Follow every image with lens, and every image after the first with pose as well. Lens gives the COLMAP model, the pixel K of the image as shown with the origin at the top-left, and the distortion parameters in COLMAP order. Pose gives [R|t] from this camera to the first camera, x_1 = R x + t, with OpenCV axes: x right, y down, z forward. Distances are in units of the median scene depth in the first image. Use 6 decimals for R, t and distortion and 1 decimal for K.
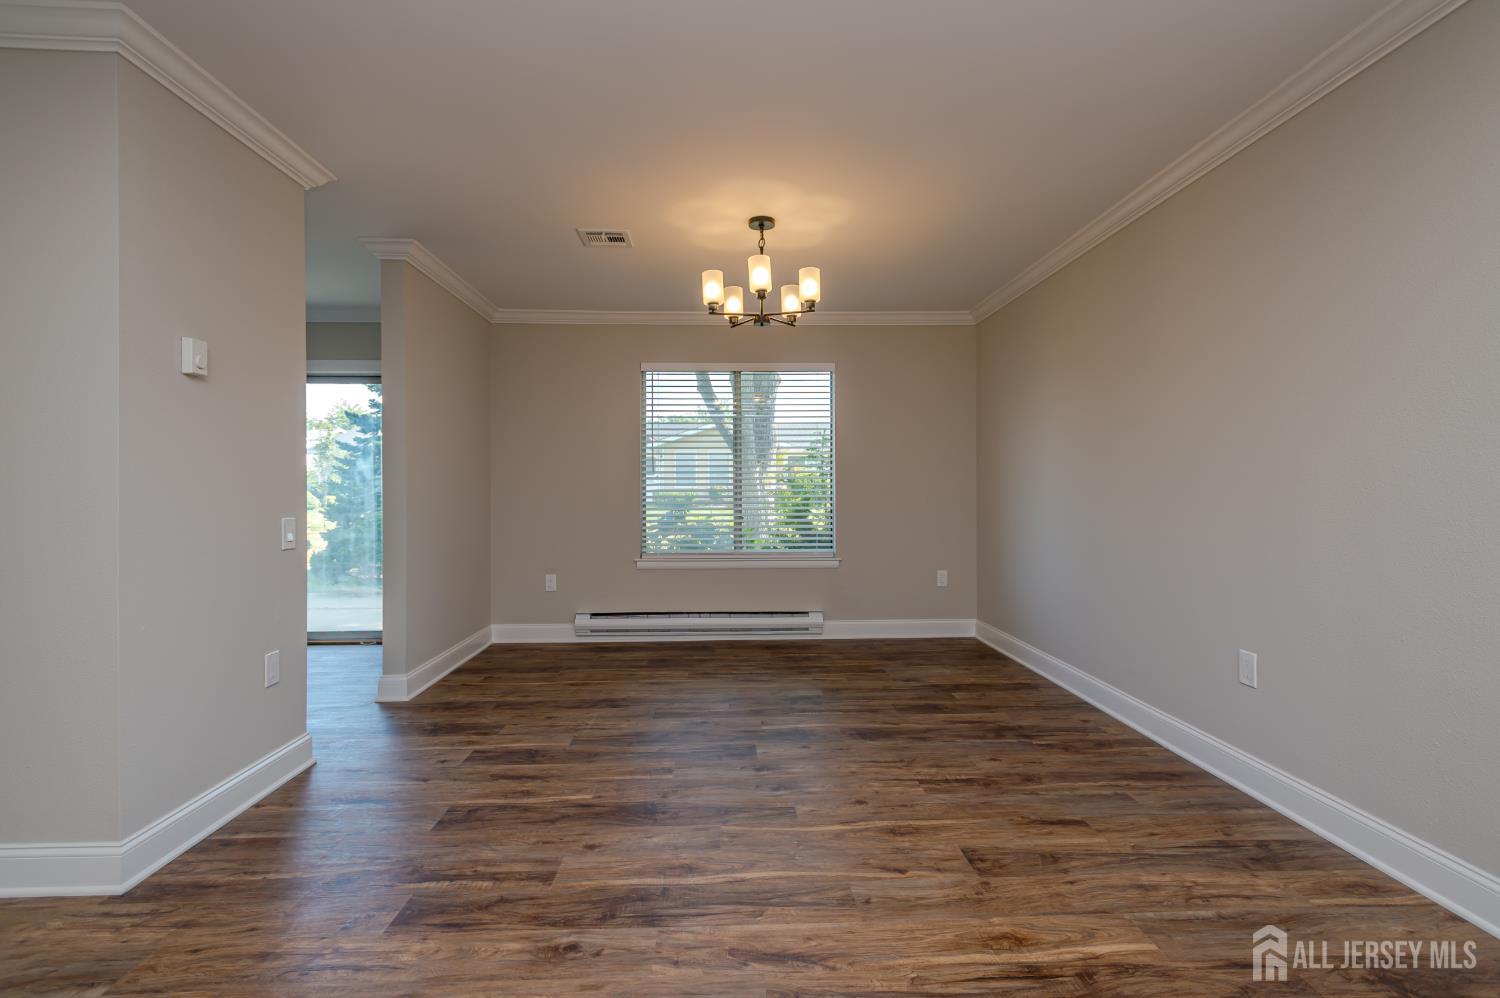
lens RADIAL K [[695.0, 0, 748.6], [0, 695.0, 491.1], [0, 0, 1]] dist [0.014202, -0.004841]
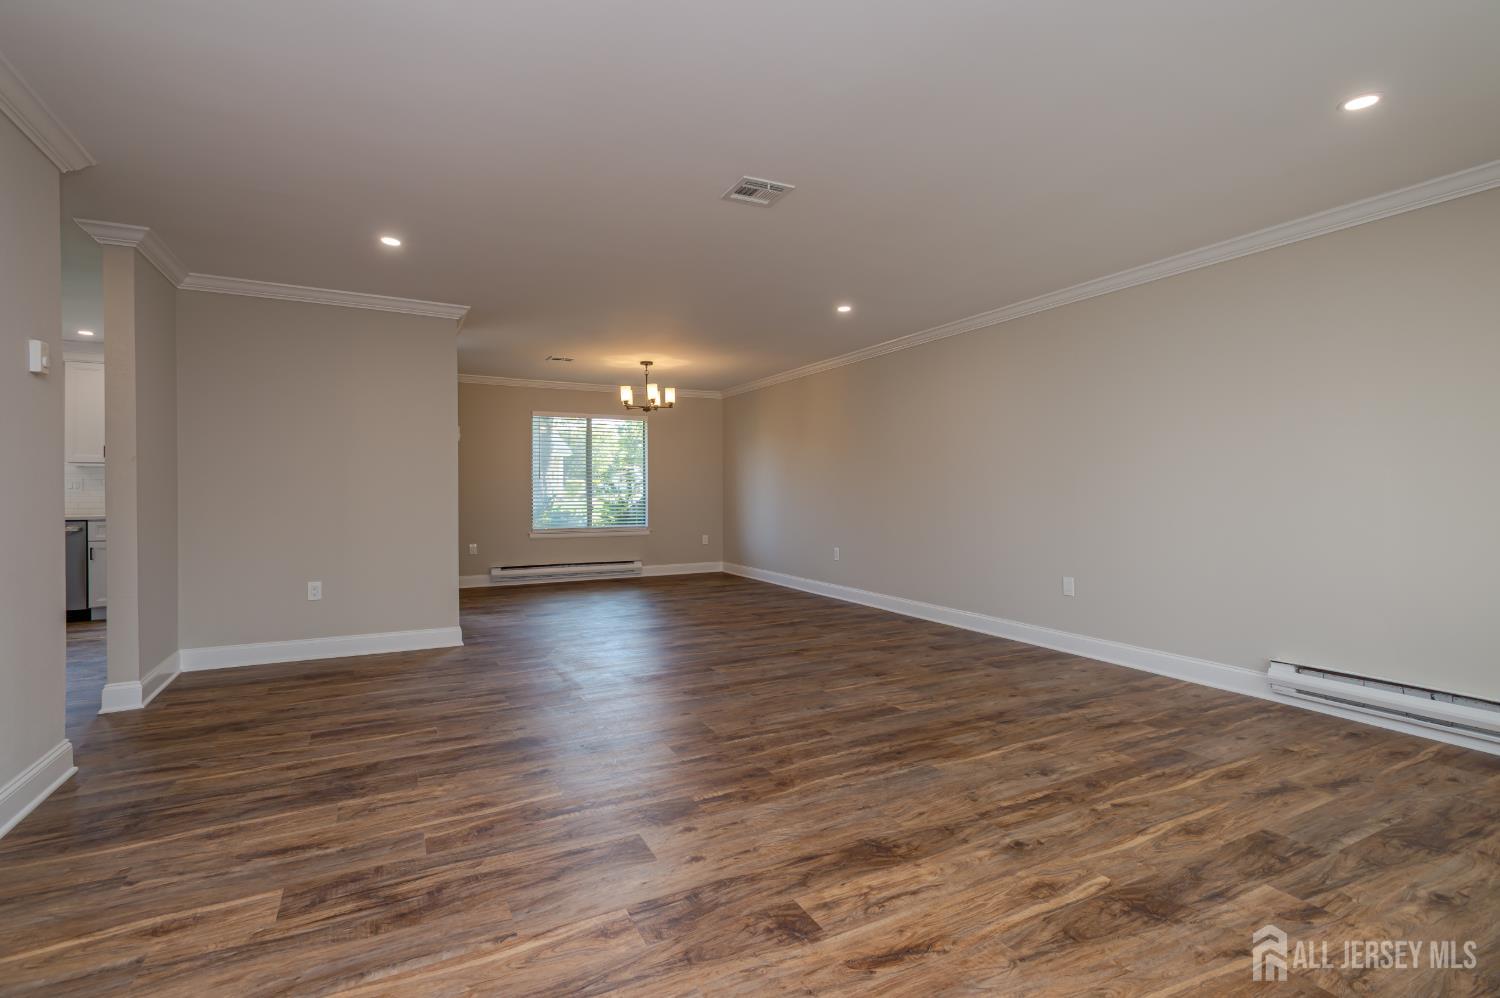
lens RADIAL K [[695.0, 0, 747.4], [0, 695.0, 493.6], [0, 0, 1]] dist [0.014202, -0.004841]
pose [[0.903370, -0.001246, 0.428860, -0.752708], [-0.000031, 0.999996, 0.002970, 0.003783], [-0.428861, -0.002696, 0.903366, -1.279299]]
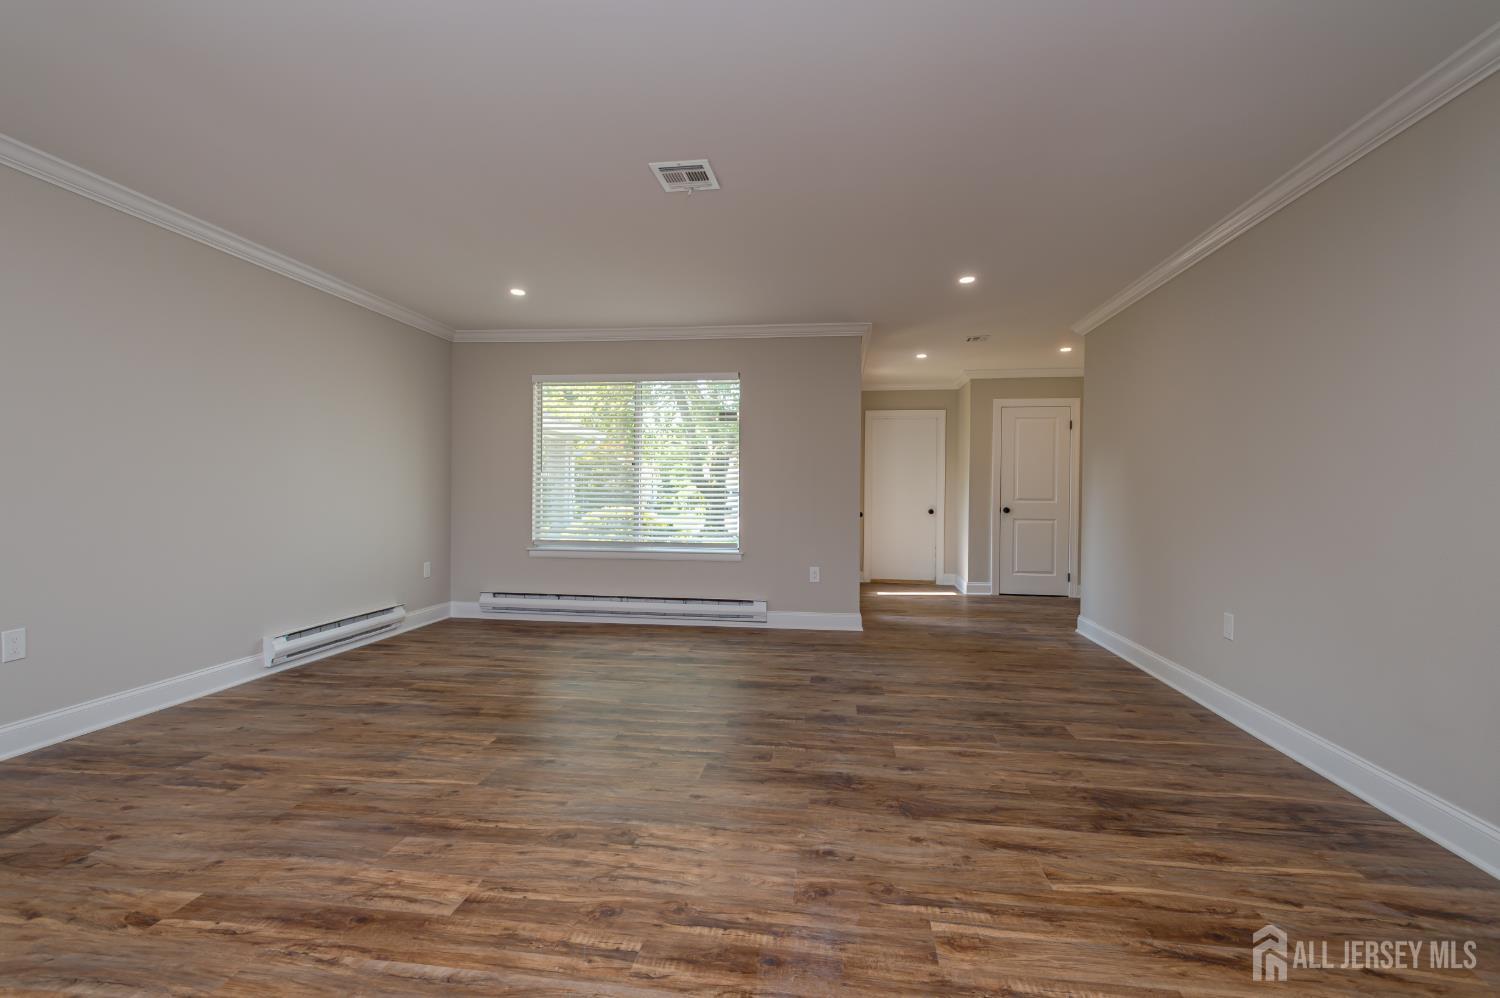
lens RADIAL K [[695.0, 0, 751.8], [0, 695.0, 492.0], [0, 0, 1]] dist [0.014202, -0.004841]
pose [[-0.986223, -0.006410, 0.165299, -0.535157], [-0.006592, 0.999978, -0.000553, 0.006432], [-0.165292, -0.001635, -0.986243, 0.786842]]
